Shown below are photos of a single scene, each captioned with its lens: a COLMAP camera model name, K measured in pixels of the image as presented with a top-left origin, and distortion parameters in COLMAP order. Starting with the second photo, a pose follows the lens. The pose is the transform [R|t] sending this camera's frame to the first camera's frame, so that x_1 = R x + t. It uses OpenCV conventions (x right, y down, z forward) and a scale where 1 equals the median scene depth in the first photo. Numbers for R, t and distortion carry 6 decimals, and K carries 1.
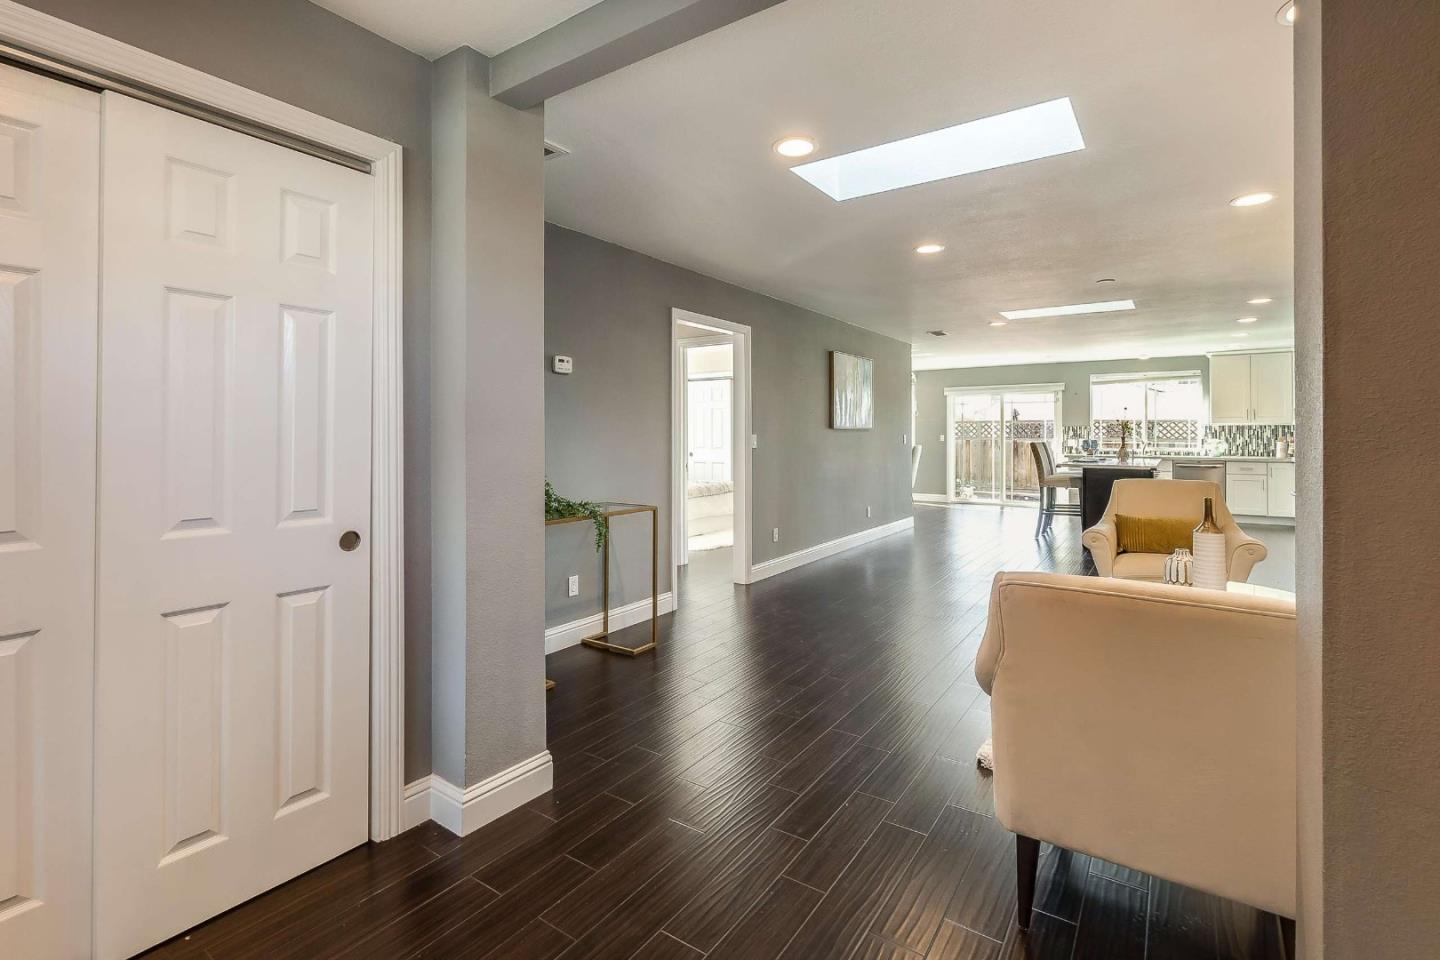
lens RADIAL K [[659.0, 0, 730.1], [0, 659.0, 445.2], [0, 0, 1]] dist [-0.007471, 0.000678]
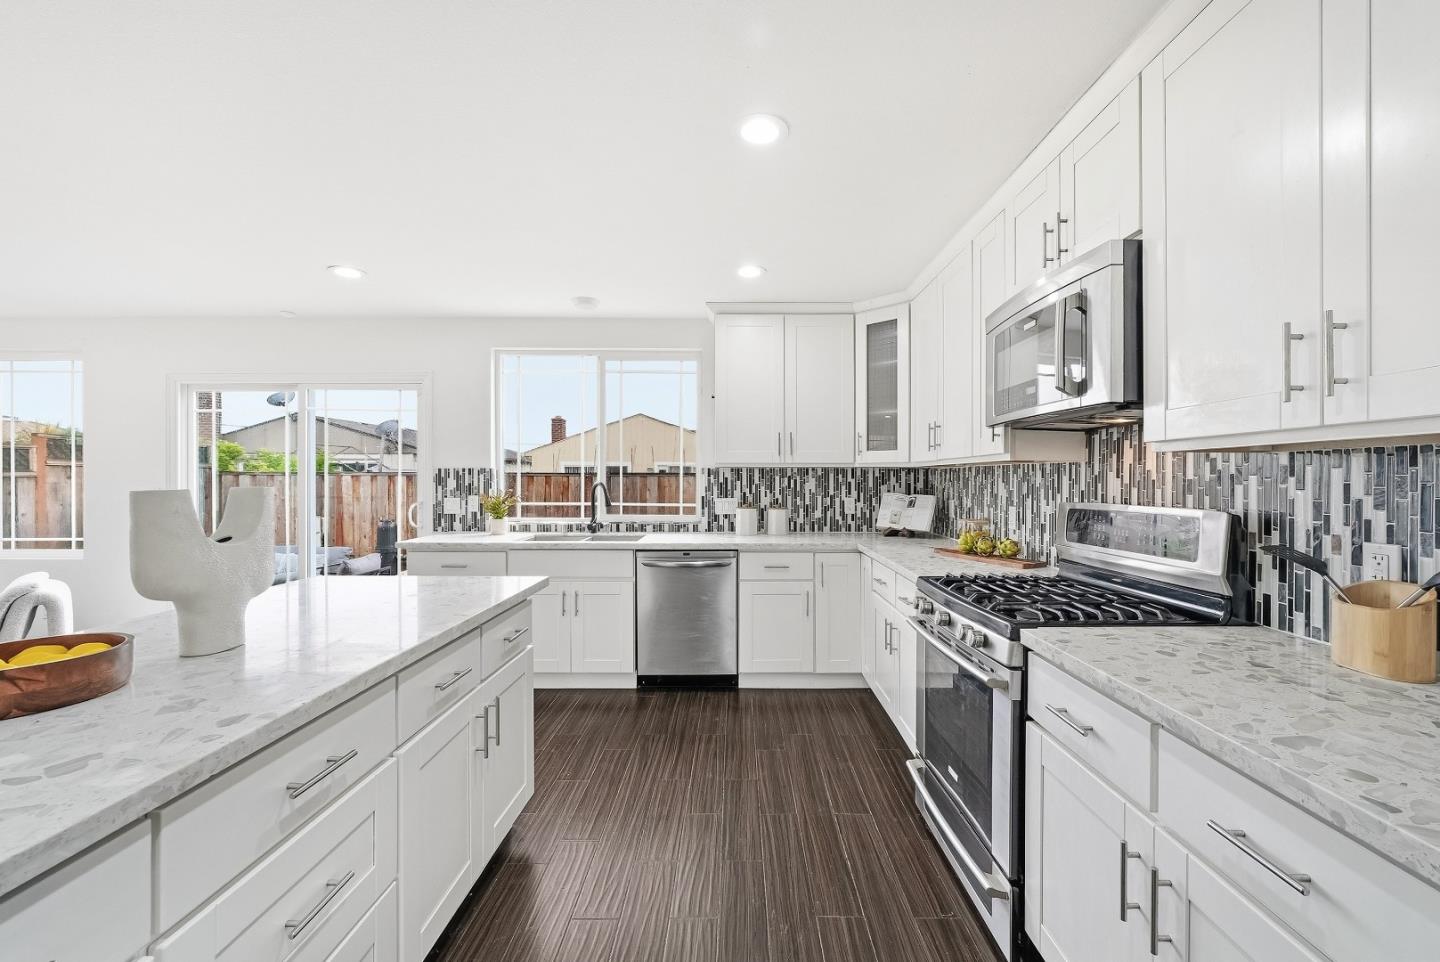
lens RADIAL K [[568.3, 0, 739.8], [0, 568.3, 482.9], [0, 0, 1]] dist [-0.012724, 0.003393]
pose [[0.823201, -0.002809, 0.567742, 0.508738], [0.007560, 0.999953, -0.006013, -0.016472], [-0.567699, 0.009242, 0.823184, 0.647985]]
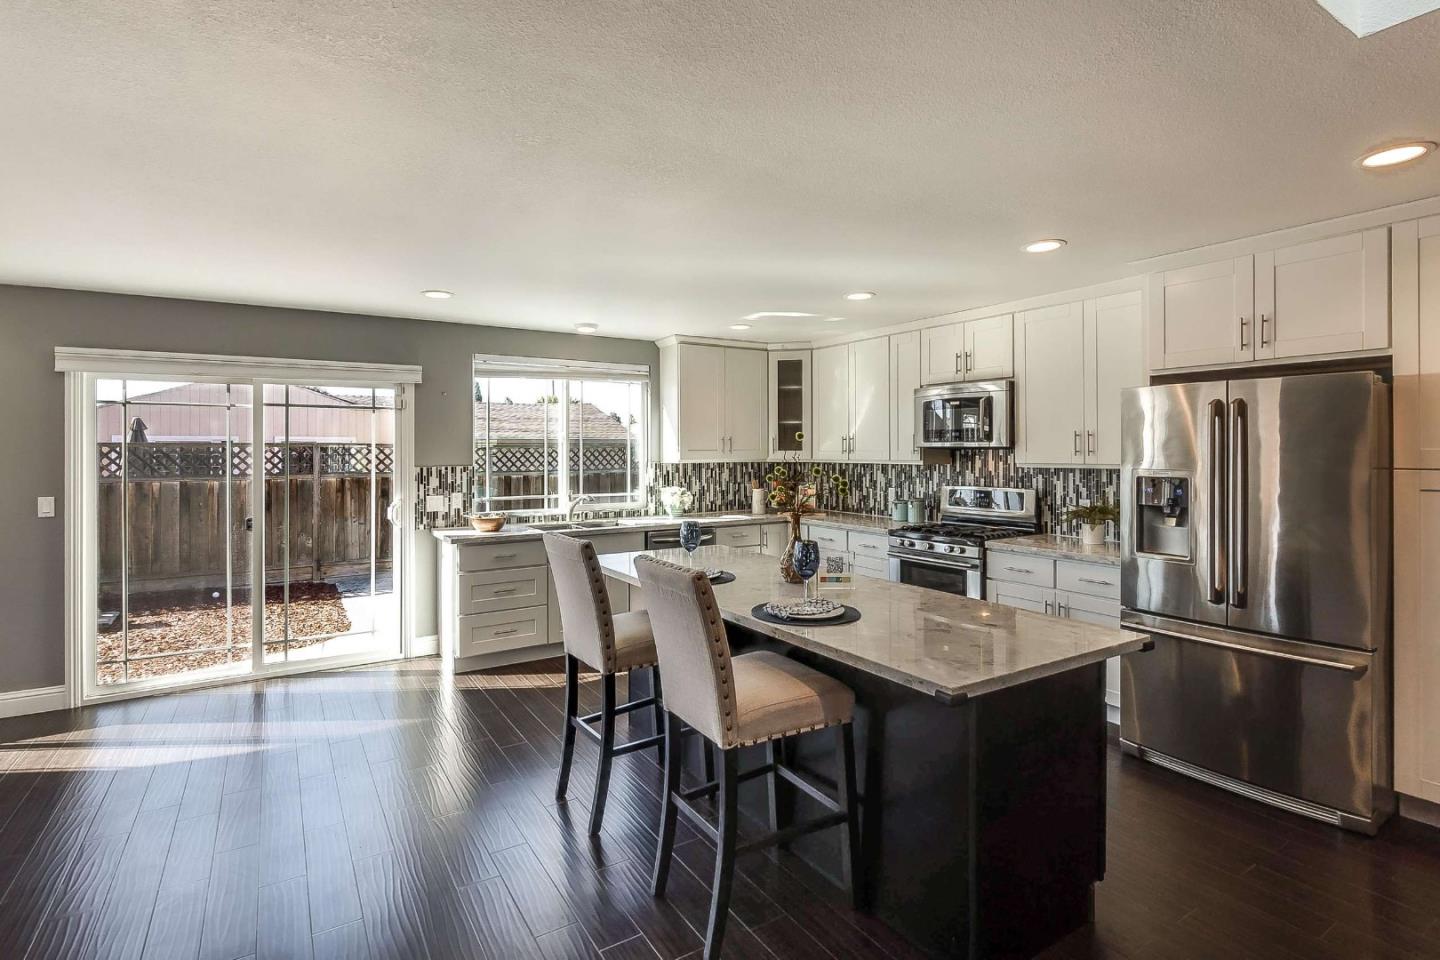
lens RADIAL K [[690.1, 0, 695.7], [0, 690.1, 451.8], [0, 0, 1]] dist [-0.000823, -0.000035]
pose [[0.420206, -0.003768, 0.907421, 0.188551], [0.019474, 0.999799, -0.004867, -0.036012], [-0.907220, 0.019716, 0.420195, 0.708280]]
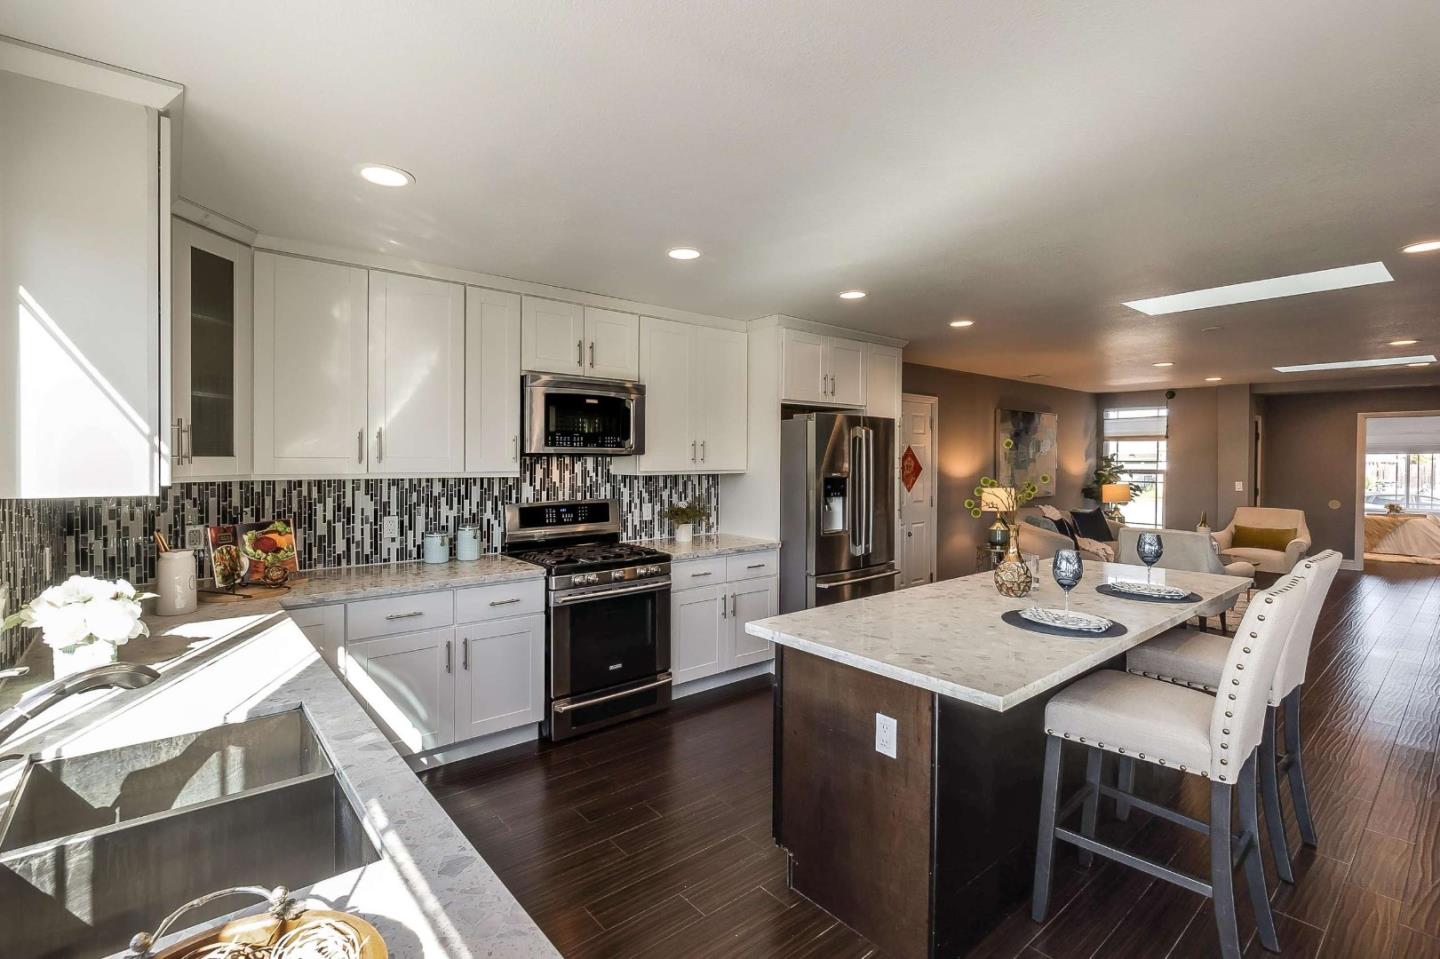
lens RADIAL K [[659.0, 0, 708.5], [0, 659.0, 457.0], [0, 0, 1]] dist [-0.007471, 0.000678]
pose [[-0.956873, -0.000867, 0.290505, 0.517527], [0.003114, 0.999907, 0.013241, -0.040919], [-0.290490, 0.013574, -0.956782, 1.085511]]
